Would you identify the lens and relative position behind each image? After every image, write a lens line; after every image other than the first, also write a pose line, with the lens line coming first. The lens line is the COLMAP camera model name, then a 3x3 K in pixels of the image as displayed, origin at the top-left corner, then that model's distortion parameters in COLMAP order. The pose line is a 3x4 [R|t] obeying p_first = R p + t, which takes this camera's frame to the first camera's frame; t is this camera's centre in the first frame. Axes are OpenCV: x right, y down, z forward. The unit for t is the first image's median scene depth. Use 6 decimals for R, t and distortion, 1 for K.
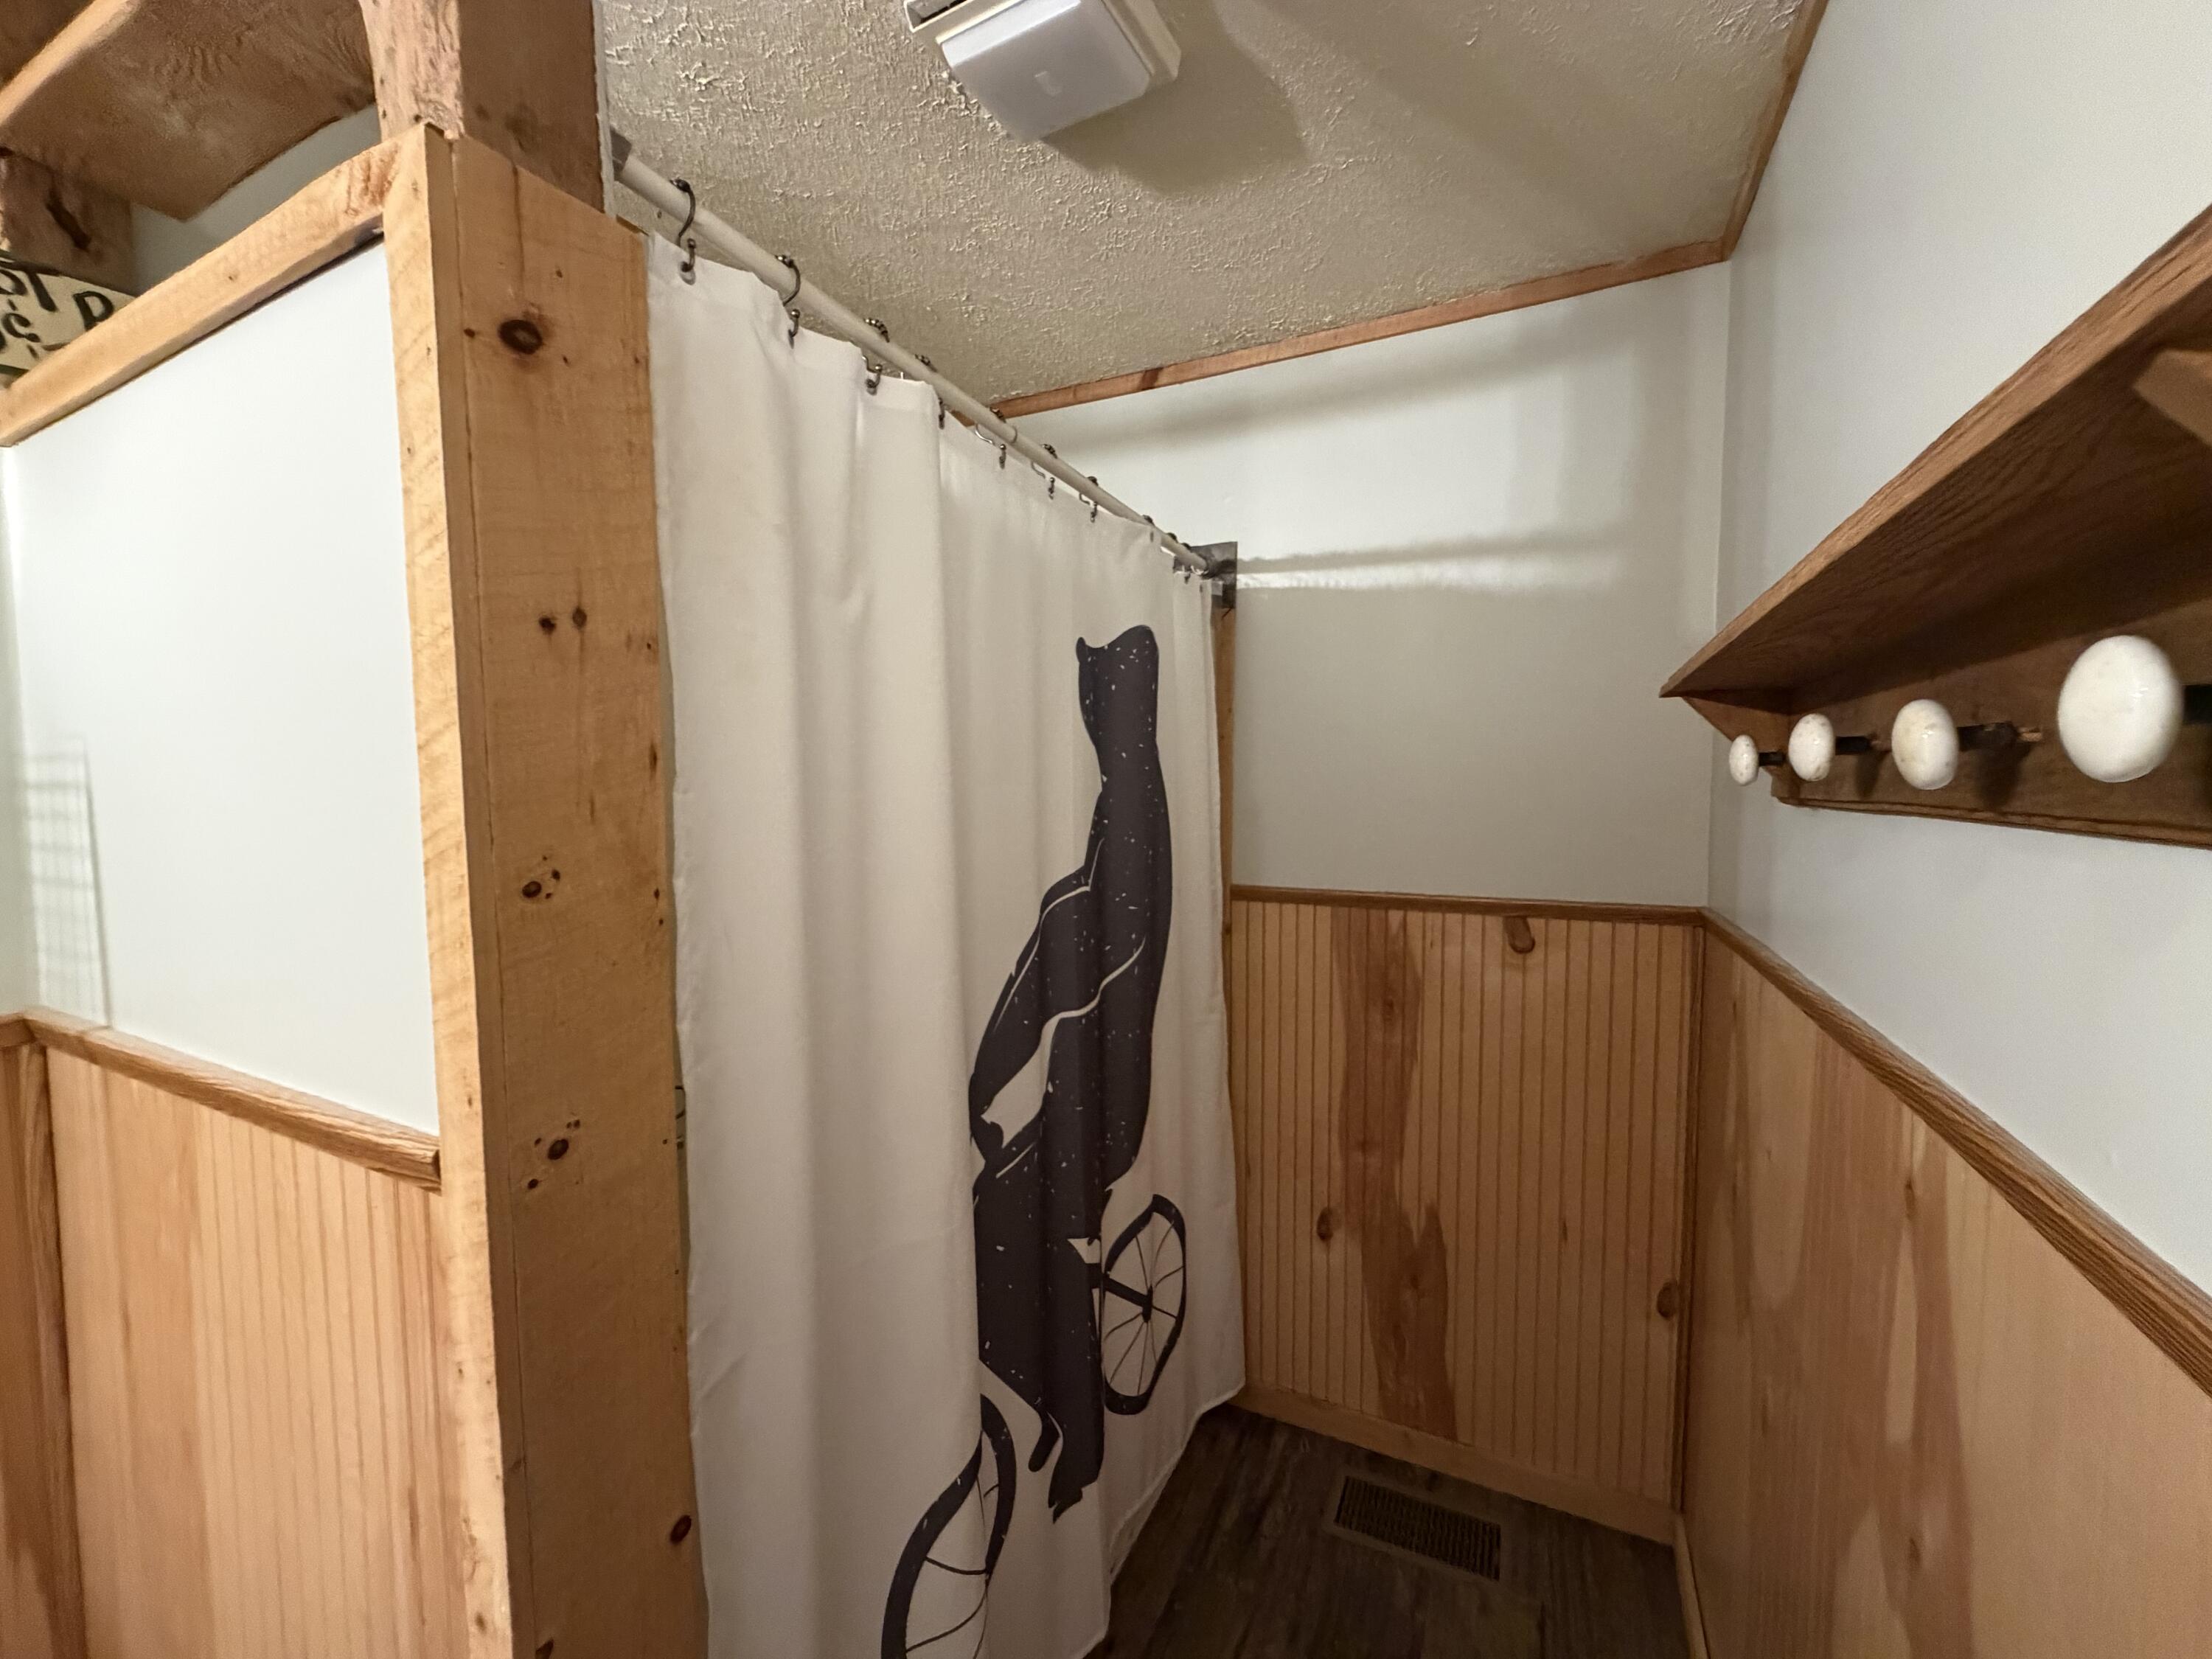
lens RADIAL K [[878.9, 0, 1104.0], [0, 878.9, 835.8], [0, 0, 1]] dist [0.000808, 0.000035]
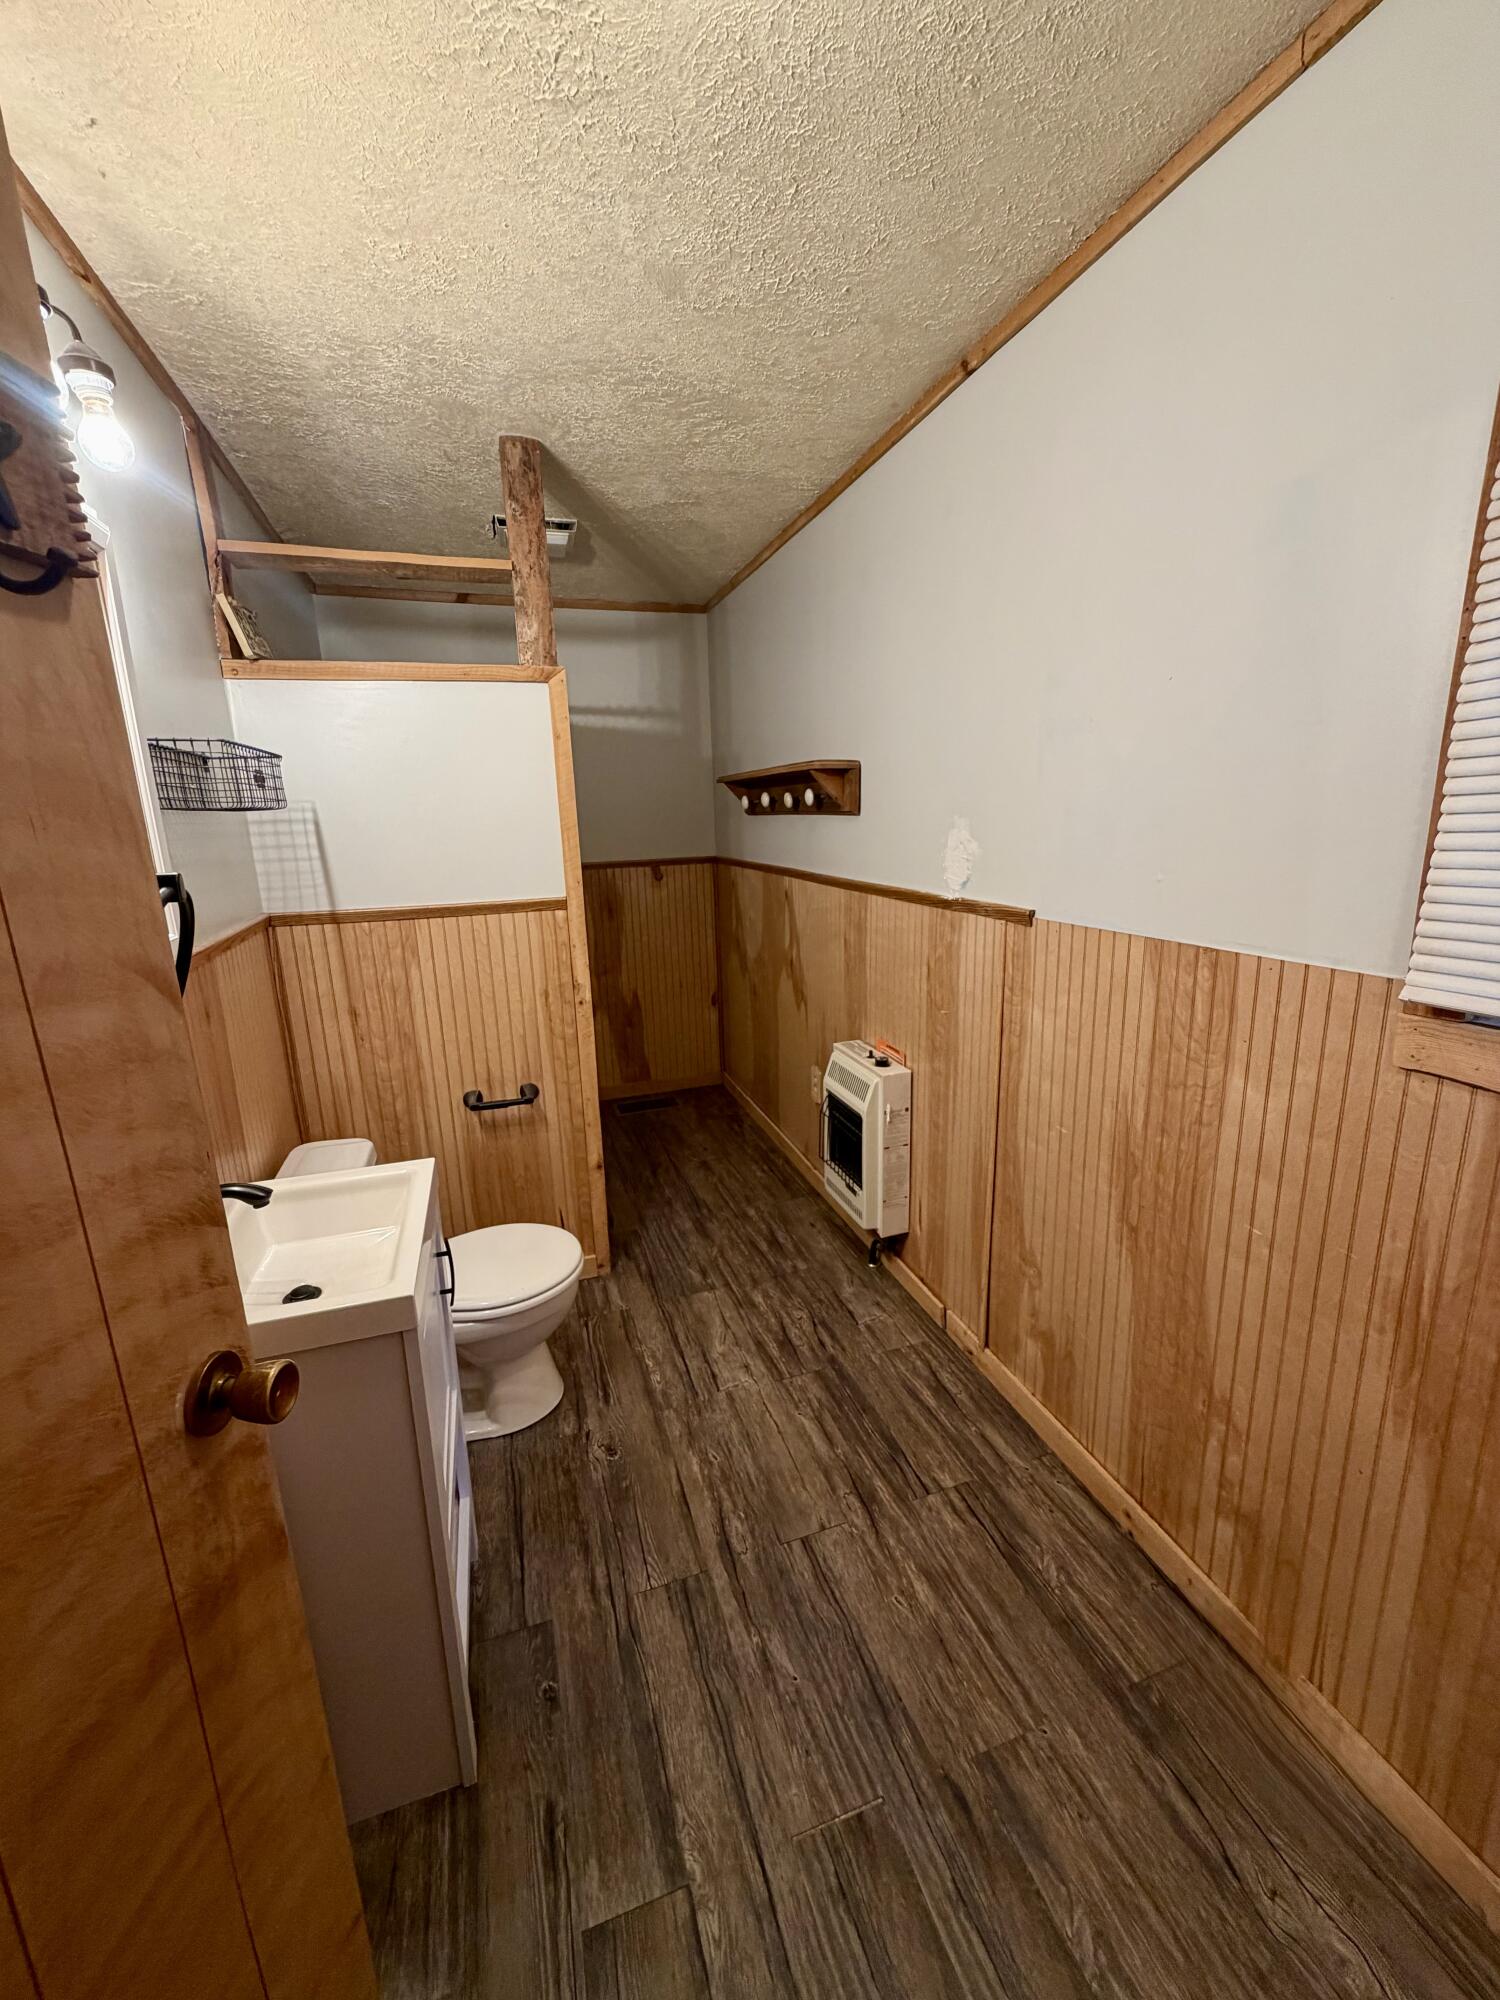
lens RADIAL K [[801.3, 0, 761.7], [0, 801.3, 998.6], [0, 0, 1]] dist [0.002128, 0.000472]
pose [[0.698968, -0.182254, 0.691539, -0.978794], [0.069868, 0.979758, 0.187595, 0.055402], [-0.711731, -0.082807, 0.697554, -0.851421]]
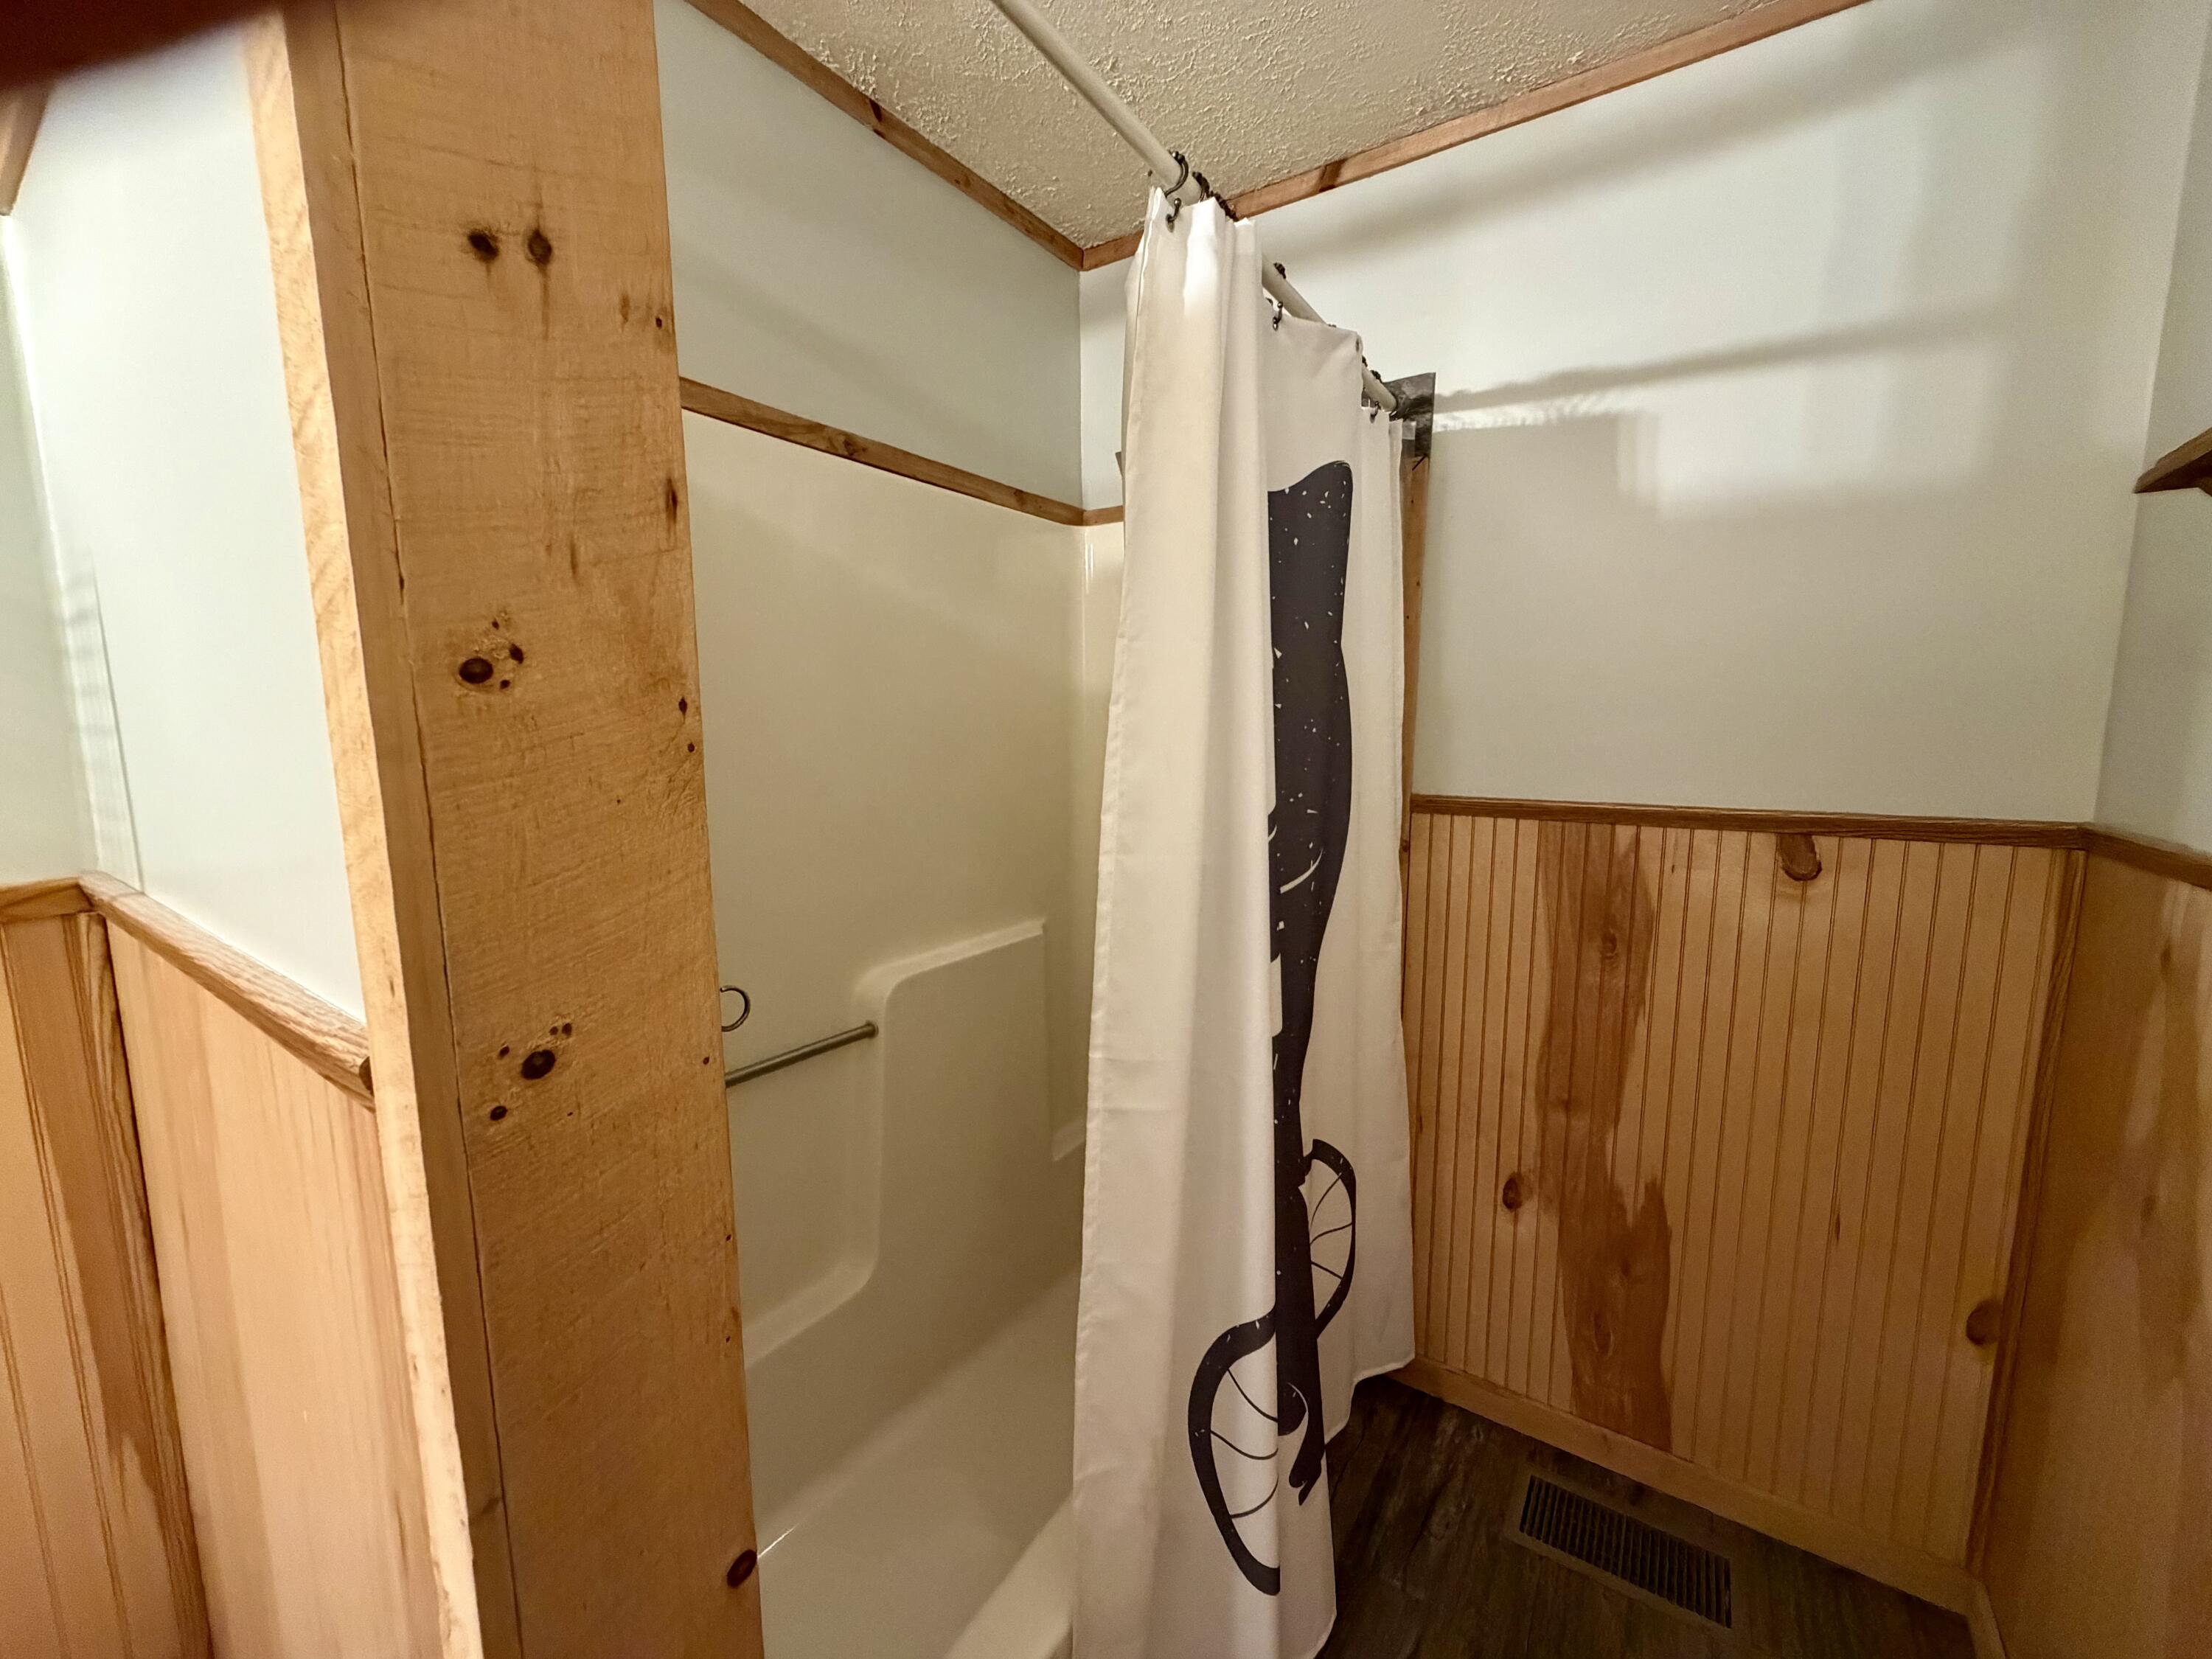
lens RADIAL K [[886.2, 0, 1102.9], [0, 886.2, 831.9], [0, 0, 1]] dist [0.002128, 0.000472]
pose [[0.989283, 0.019482, -0.144705, -0.029572], [-0.009338, 0.997472, 0.070451, 0.039708], [0.145712, -0.068345, 0.986964, 0.126957]]
